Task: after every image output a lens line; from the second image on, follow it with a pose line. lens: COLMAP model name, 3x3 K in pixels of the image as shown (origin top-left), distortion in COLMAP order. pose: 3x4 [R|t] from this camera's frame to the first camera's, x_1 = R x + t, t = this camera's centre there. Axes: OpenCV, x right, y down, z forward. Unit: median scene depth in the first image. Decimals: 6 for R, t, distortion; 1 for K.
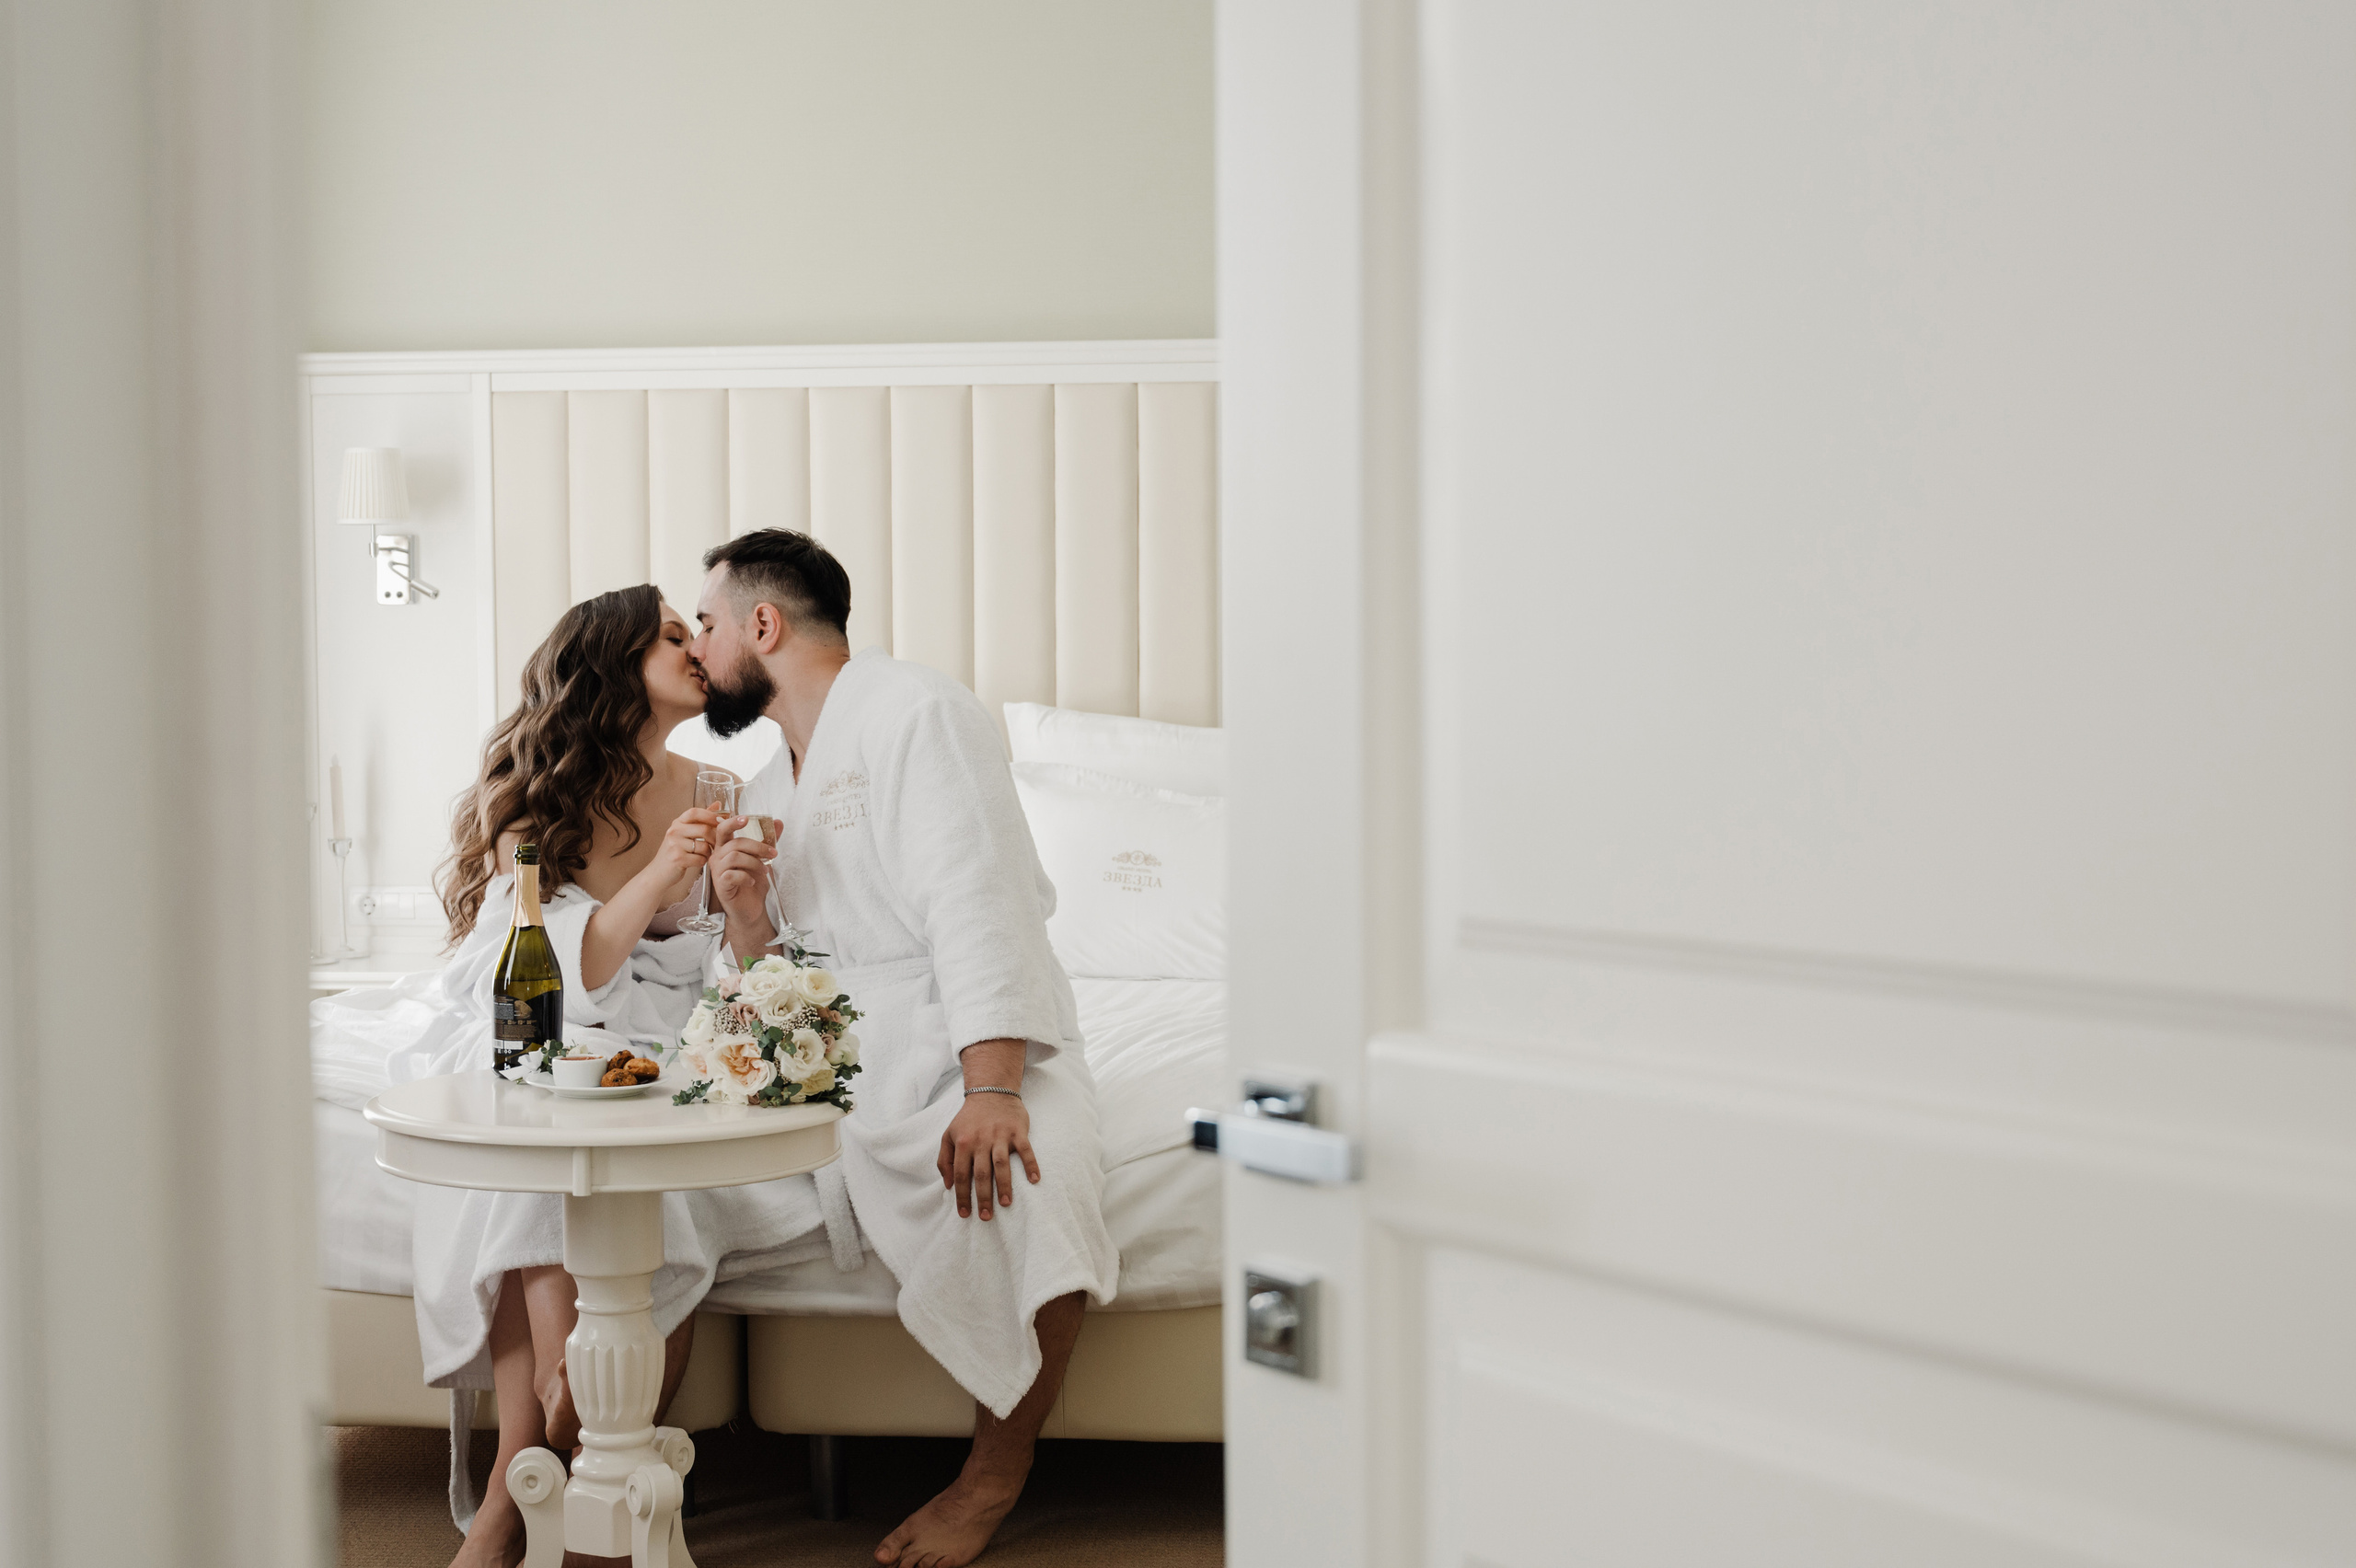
lens RADIAL K [[2981.2, 0, 1179.3], [0, 2981.2, 795.4], [0, 0, 1]] dist [-0.009270, 0.000000]
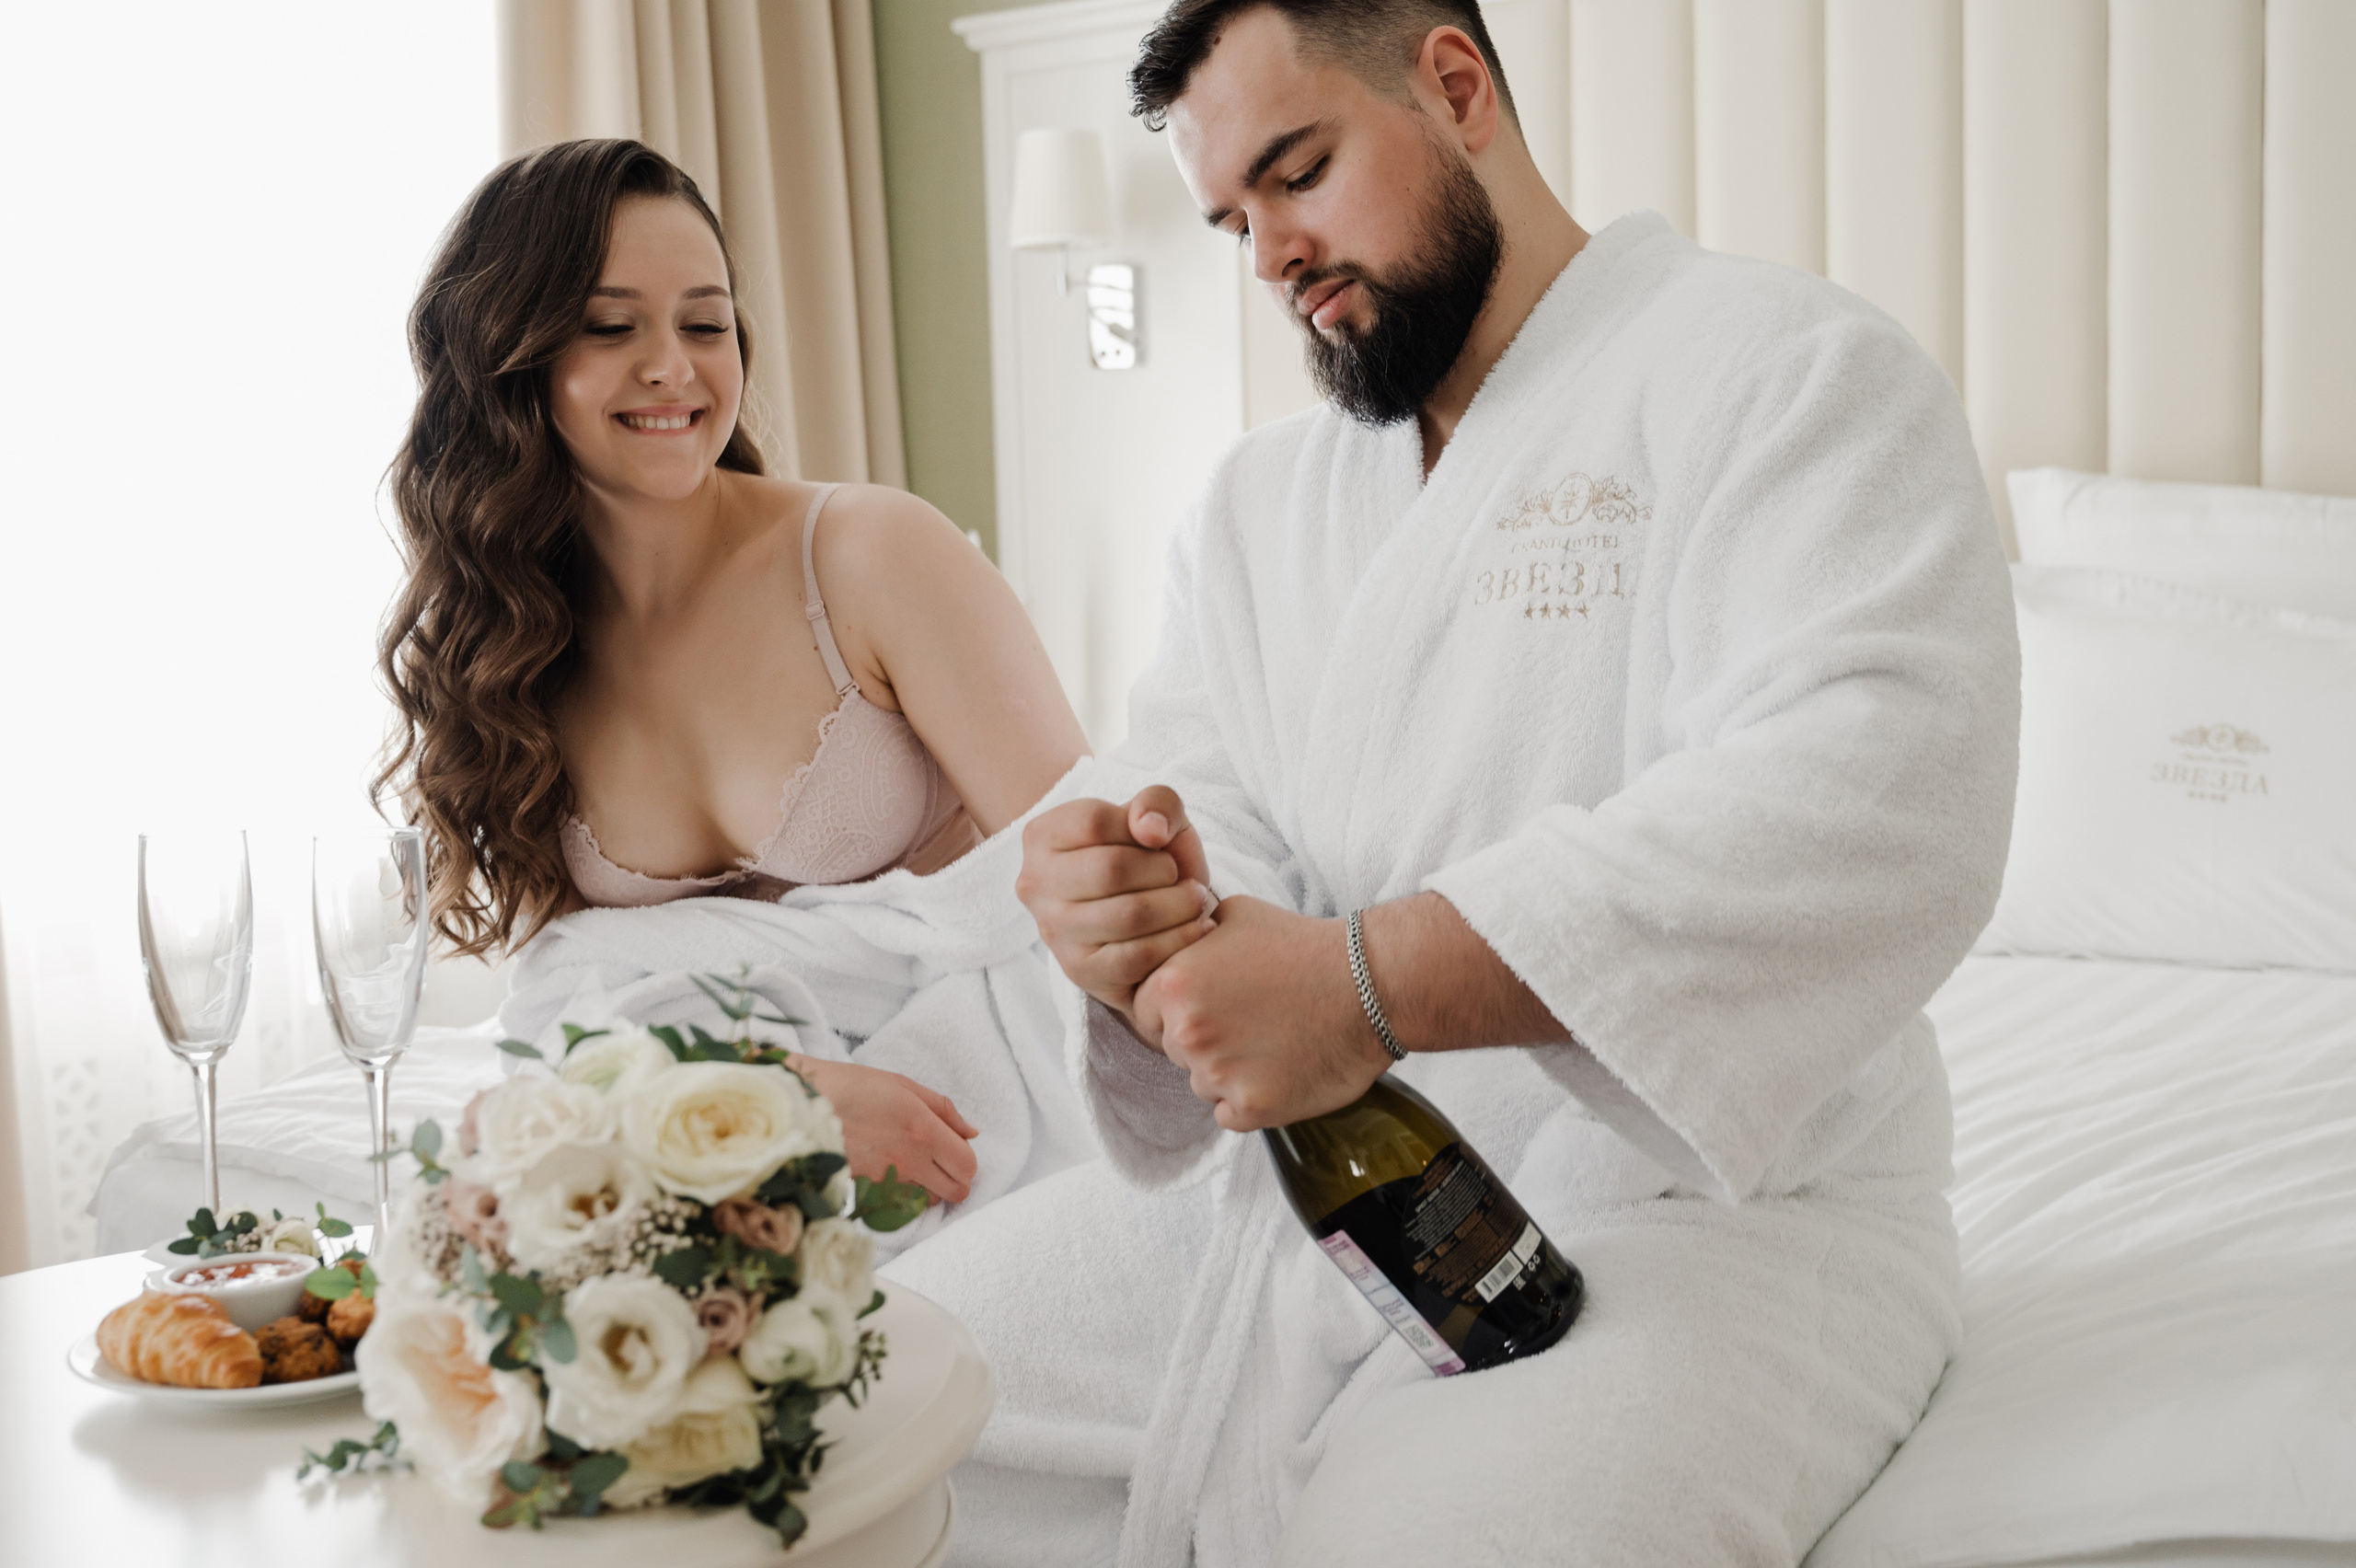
lens RADIAL K [[2701.0, 0, 1177.5], [0, 2701.0, 788.1], [0, 0, 1]] dist [0.002884, 0.000000]
pose [[0.901325, 0.015783, -0.432857, 0.024154], [0.000854, 0.999269, 0.038213, 0.010474], [0.433143, -0.034812, 0.900653, 0.444919]]
